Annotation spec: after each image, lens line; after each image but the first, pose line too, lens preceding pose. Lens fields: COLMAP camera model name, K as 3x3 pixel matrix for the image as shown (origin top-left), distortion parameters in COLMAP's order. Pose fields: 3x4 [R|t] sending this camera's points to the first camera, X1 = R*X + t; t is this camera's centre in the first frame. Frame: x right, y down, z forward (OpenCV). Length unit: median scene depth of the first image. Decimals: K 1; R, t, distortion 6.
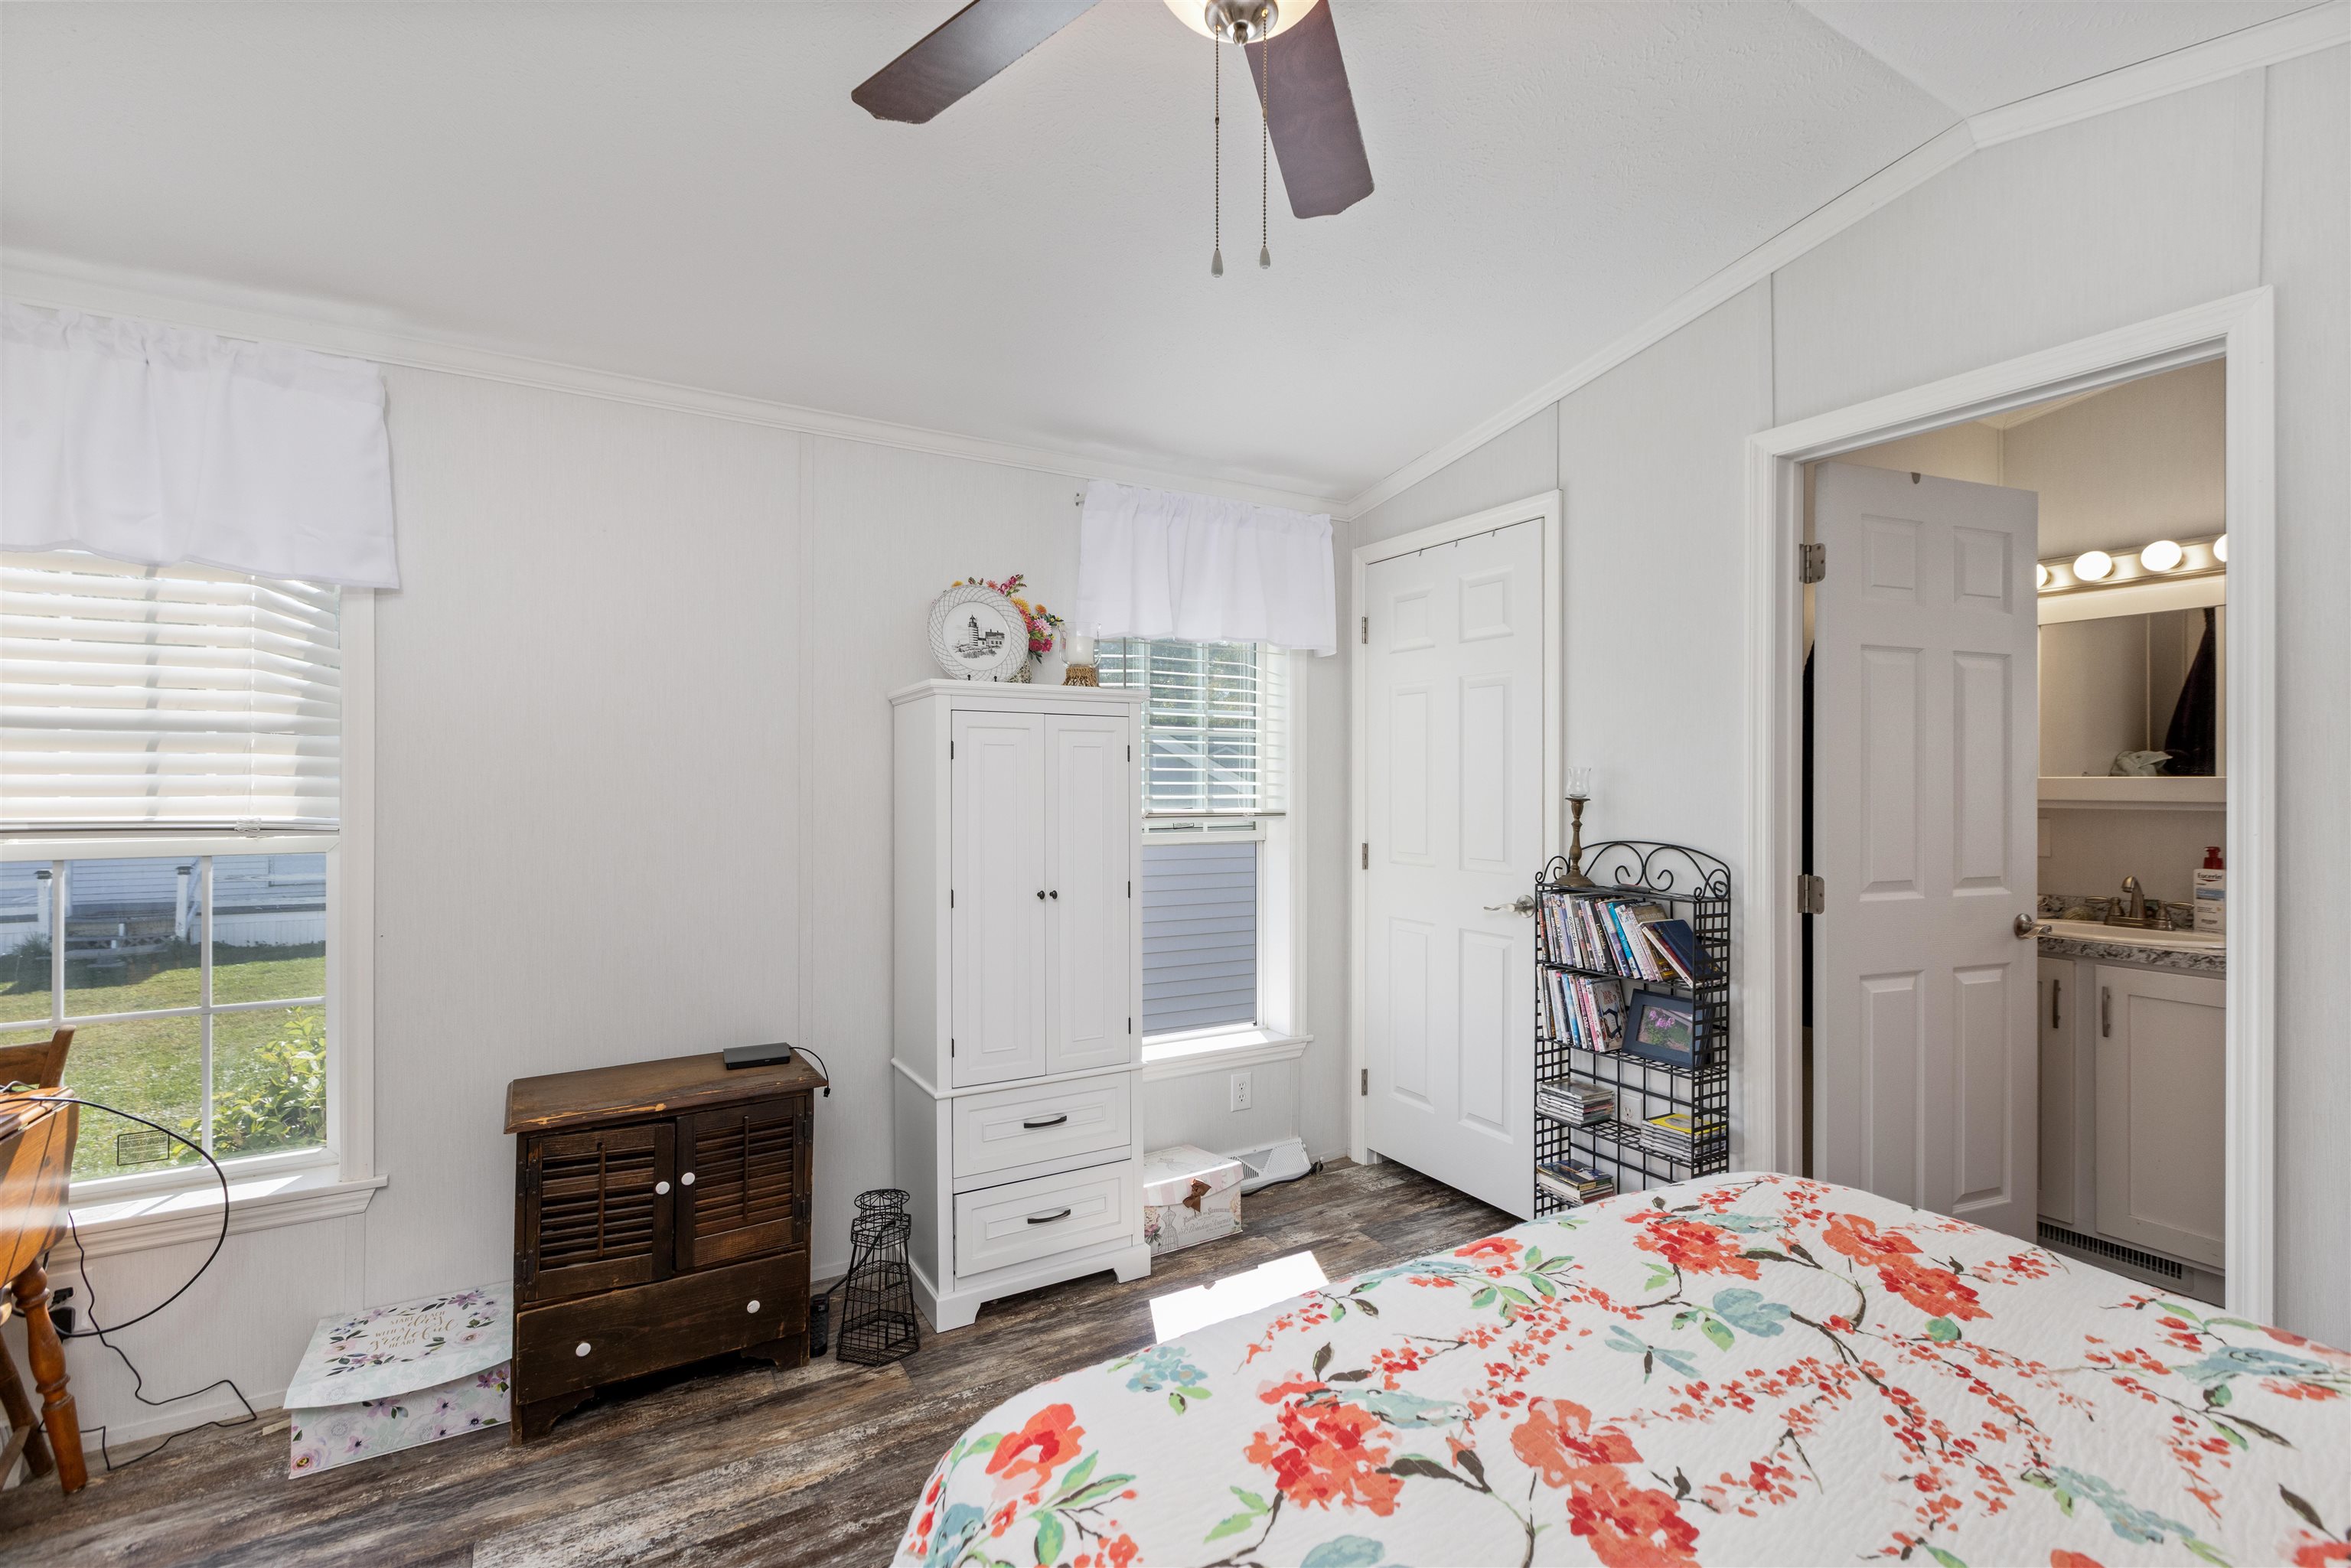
lens RADIAL K [[1008.0, 0, 1170.3], [0, 1008.0, 796.5], [0, 0, 1]] dist [-0.002975, 0.000613]
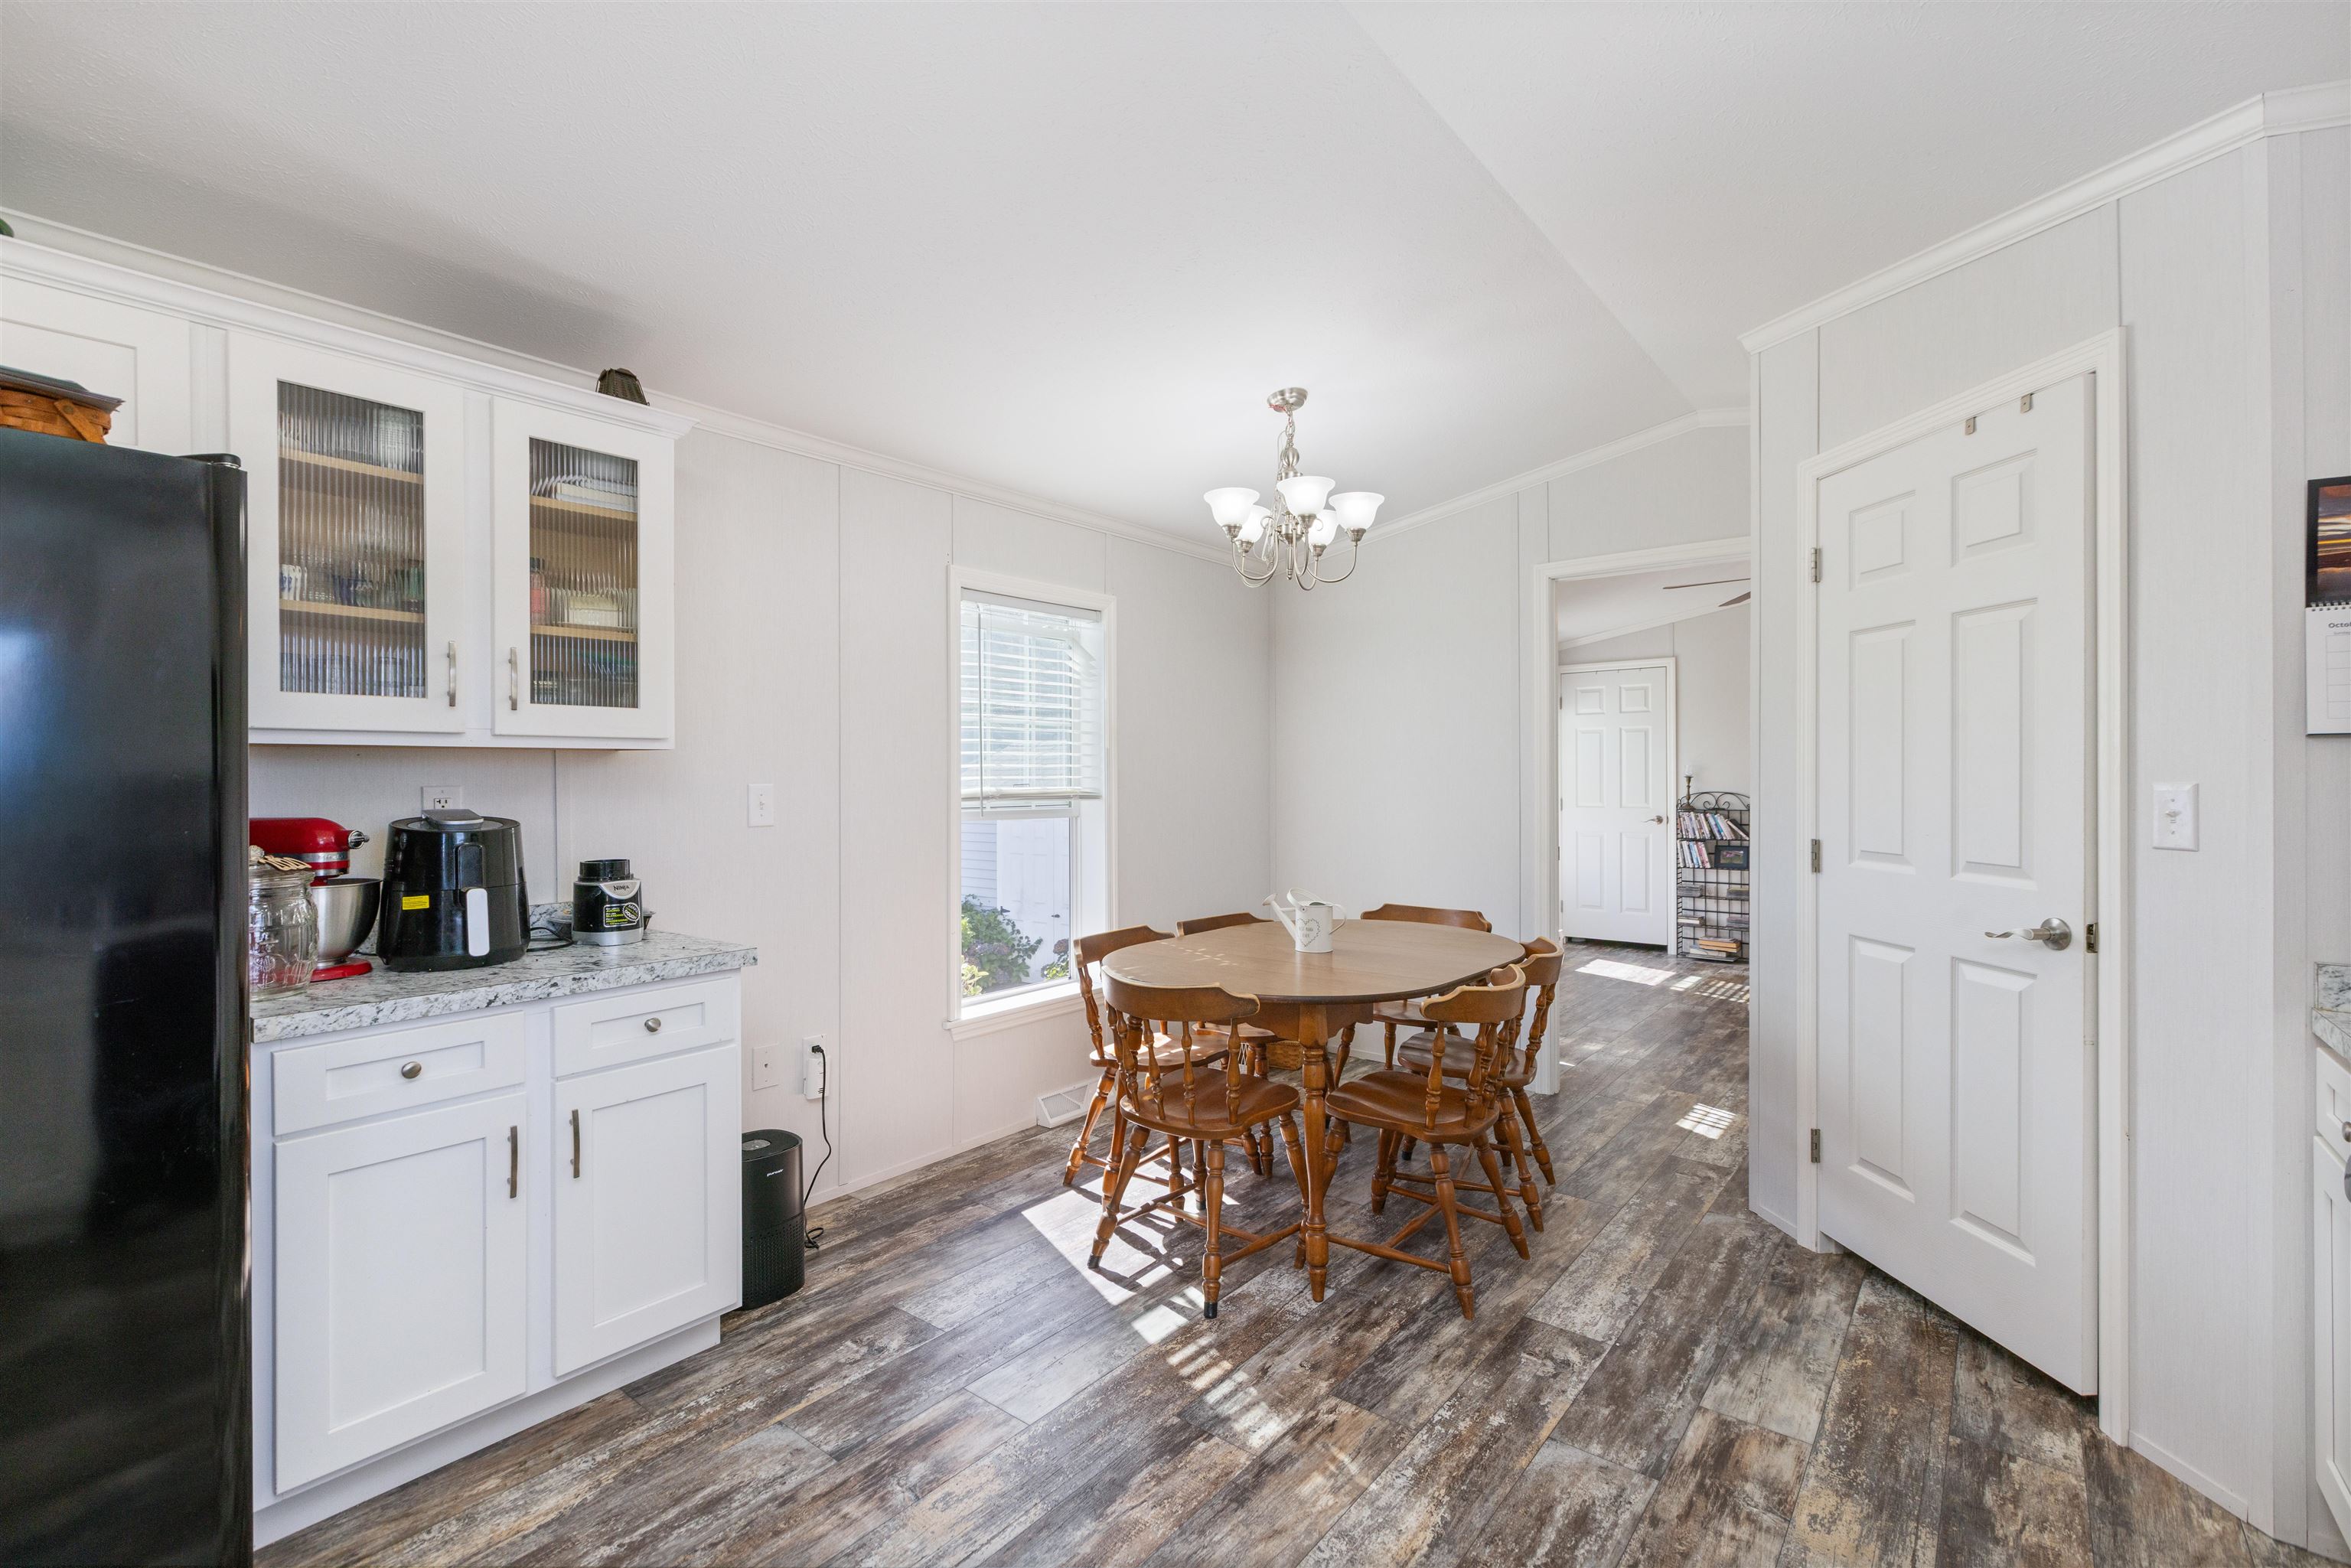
lens RADIAL K [[1008.0, 0, 1180.2], [0, 1008.0, 770.1], [0, 0, 1]] dist [-0.002975, 0.000613]
pose [[0.937269, -0.000969, 0.348605, -0.125551], [0.003486, 0.999972, -0.006591, -0.000133], [-0.348589, 0.007393, 0.937247, -0.072340]]
